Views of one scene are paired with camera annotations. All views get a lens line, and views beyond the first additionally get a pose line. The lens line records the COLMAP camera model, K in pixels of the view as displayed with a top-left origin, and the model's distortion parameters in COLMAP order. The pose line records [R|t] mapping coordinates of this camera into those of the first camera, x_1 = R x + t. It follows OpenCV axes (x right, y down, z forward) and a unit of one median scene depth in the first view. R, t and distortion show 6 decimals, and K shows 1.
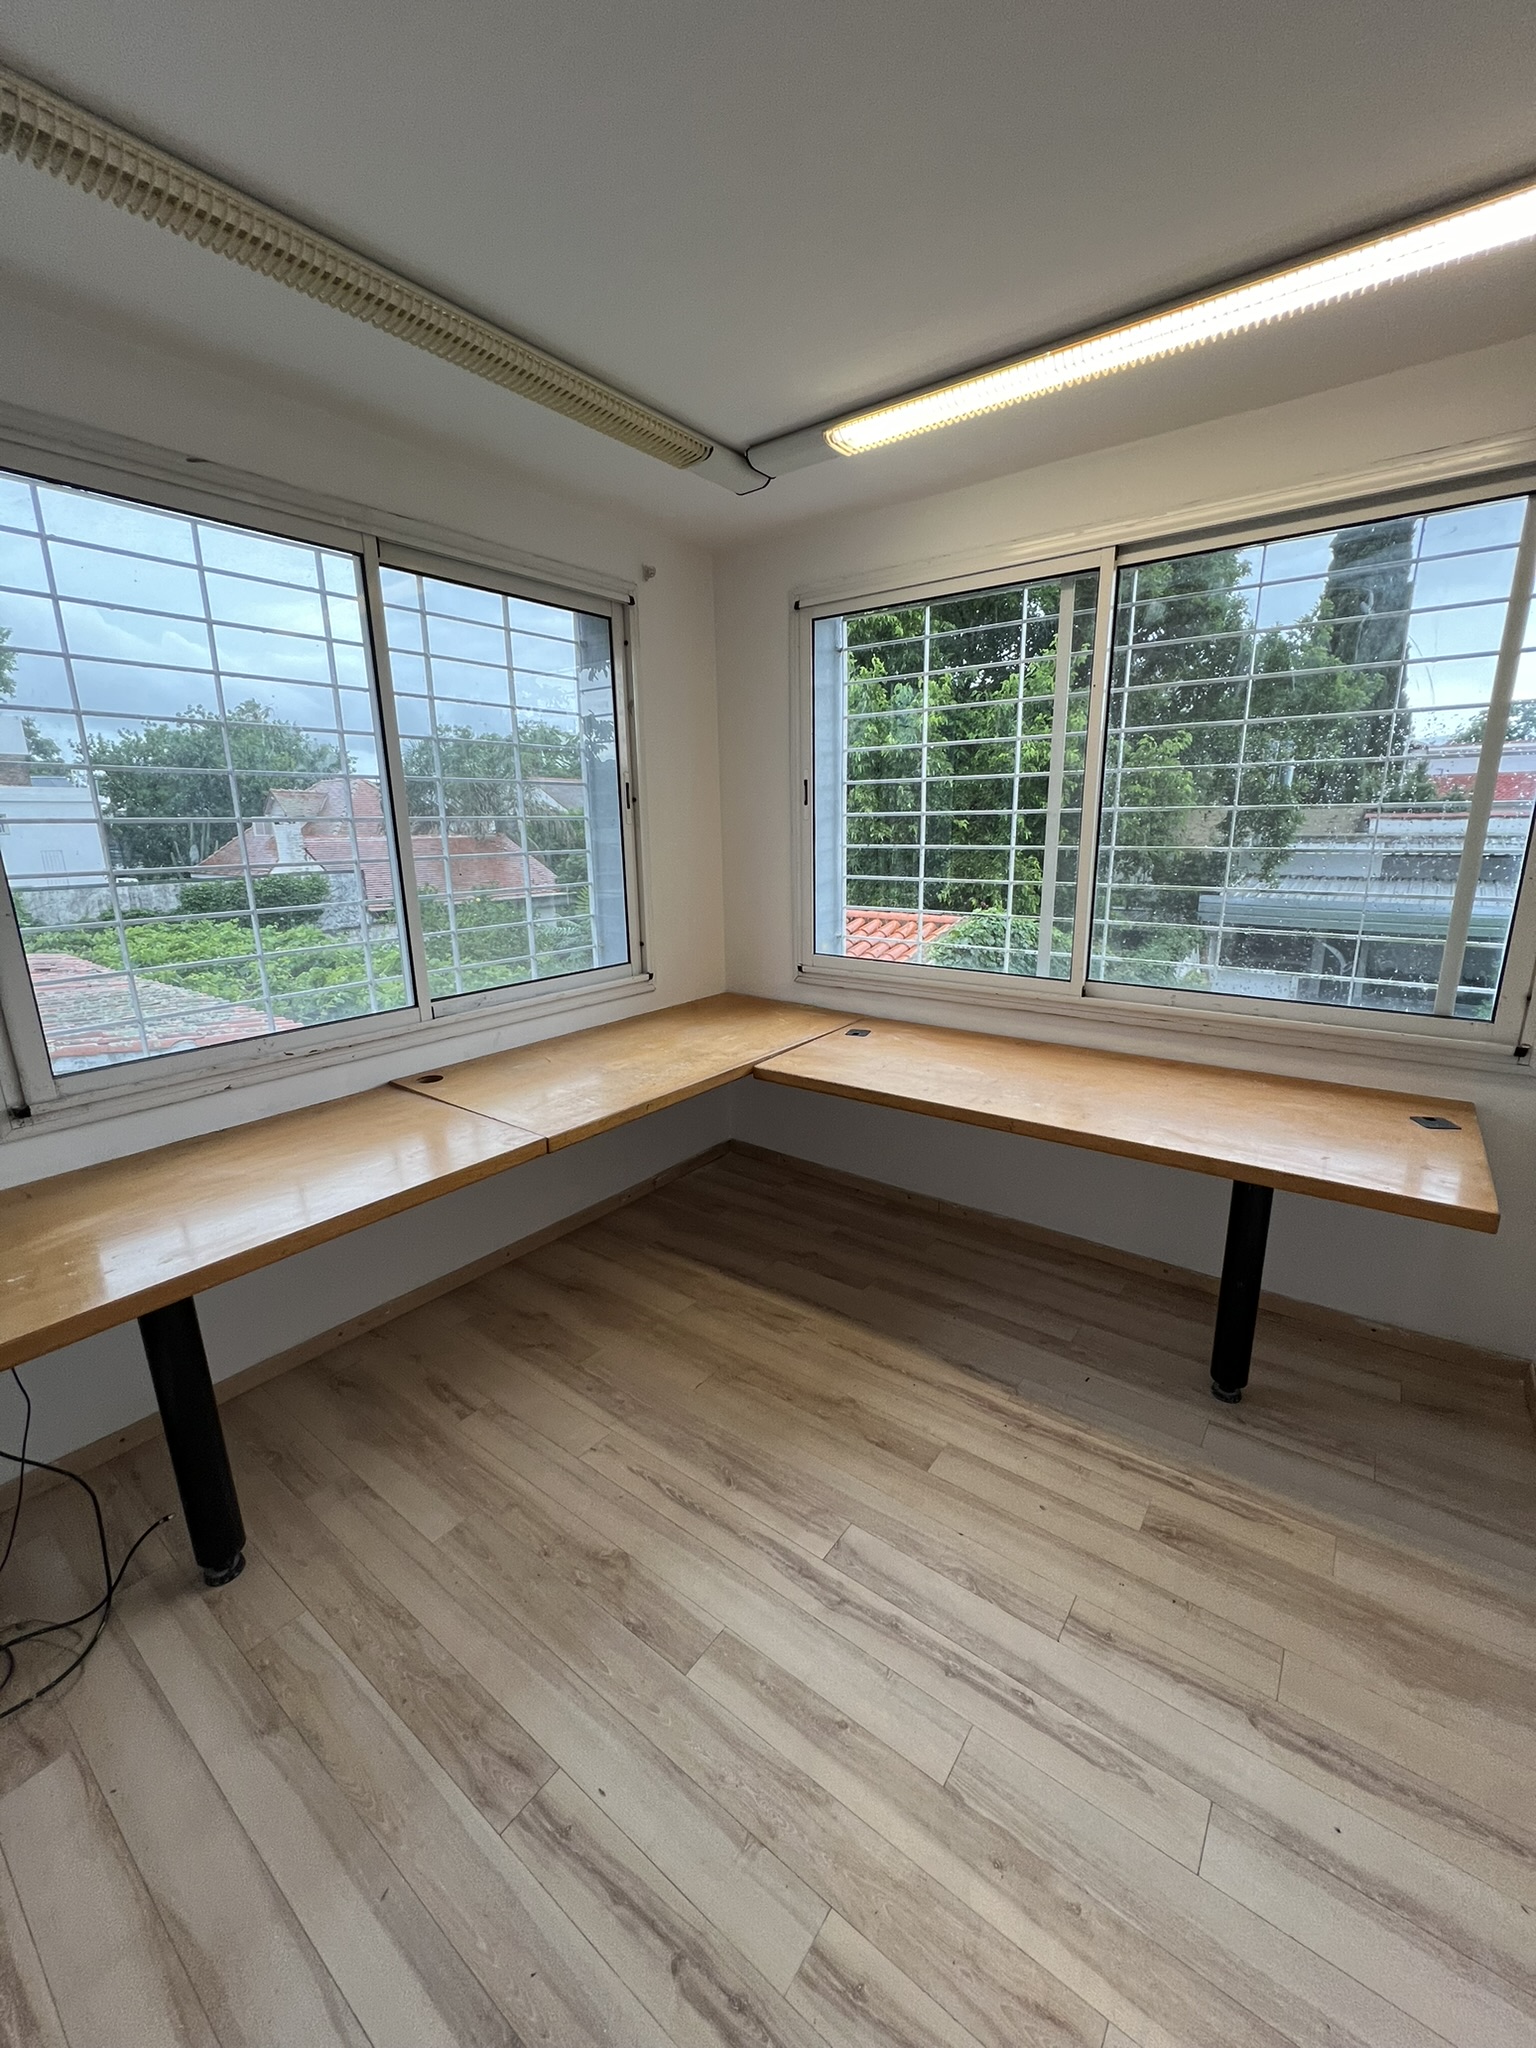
lens RADIAL K [[820.5, 0, 771.6], [0, 820.5, 1022.1], [0, 0, 1]] dist [0.001673, -0.000003]
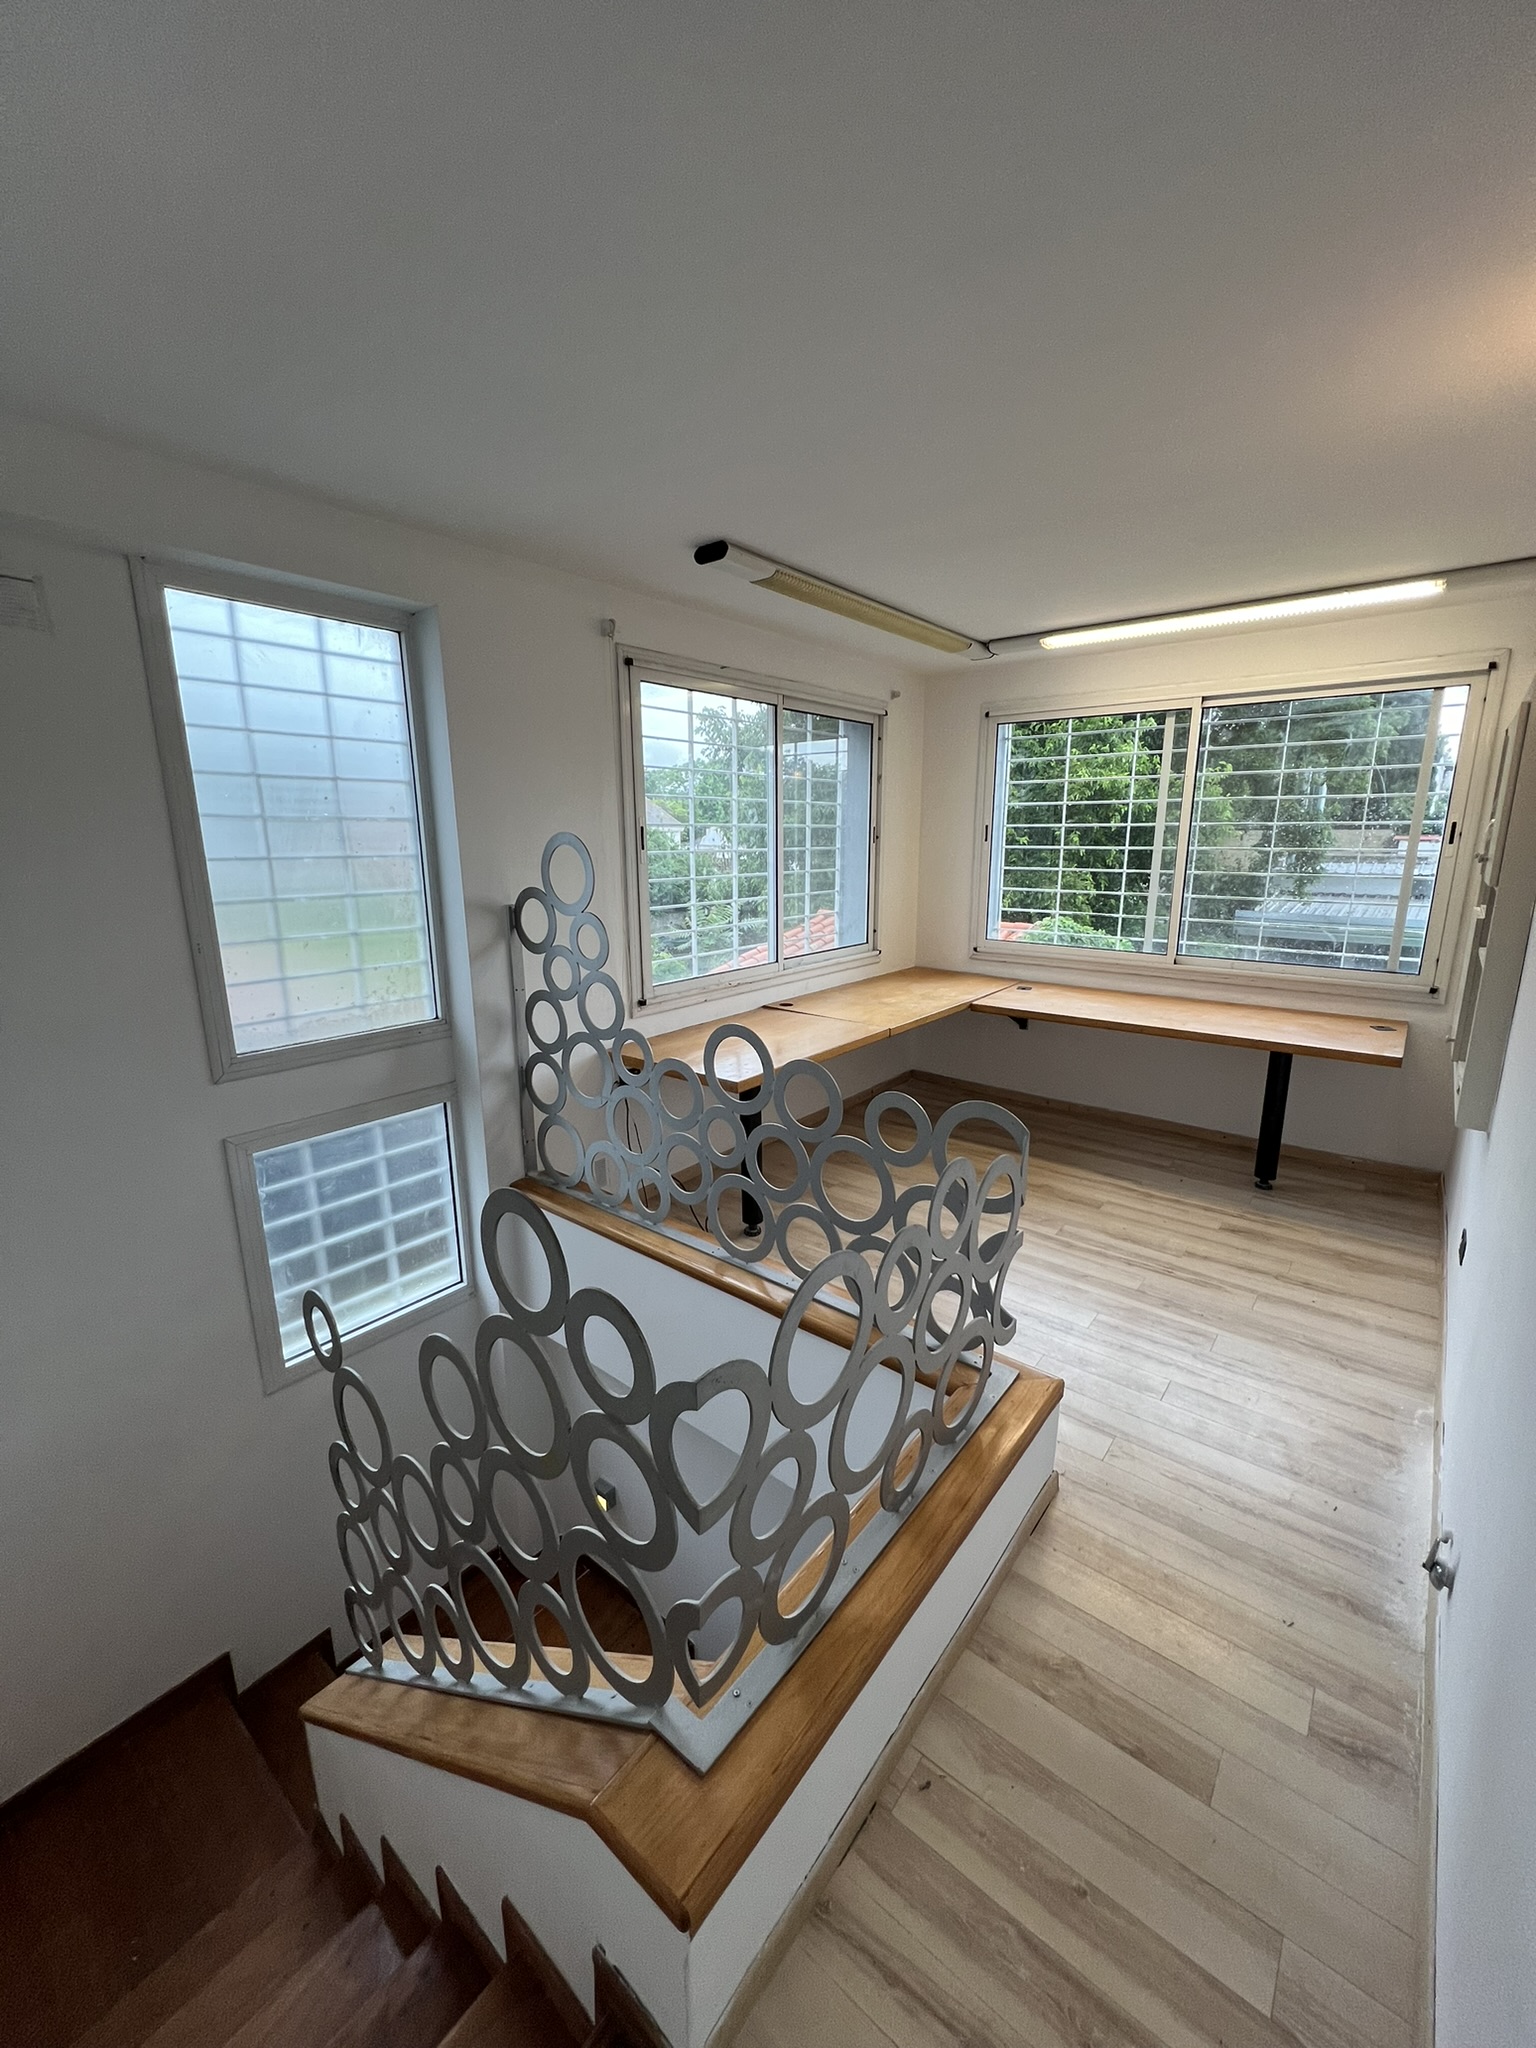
lens RADIAL K [[820.5, 0, 766.1], [0, 820.5, 1024.9], [0, 0, 1]] dist [0.001673, -0.000003]
pose [[0.999279, 0.018856, -0.032950, -0.366127], [-0.019167, 0.999774, -0.009147, 0.116319], [0.032770, 0.009772, 0.999415, -0.634347]]
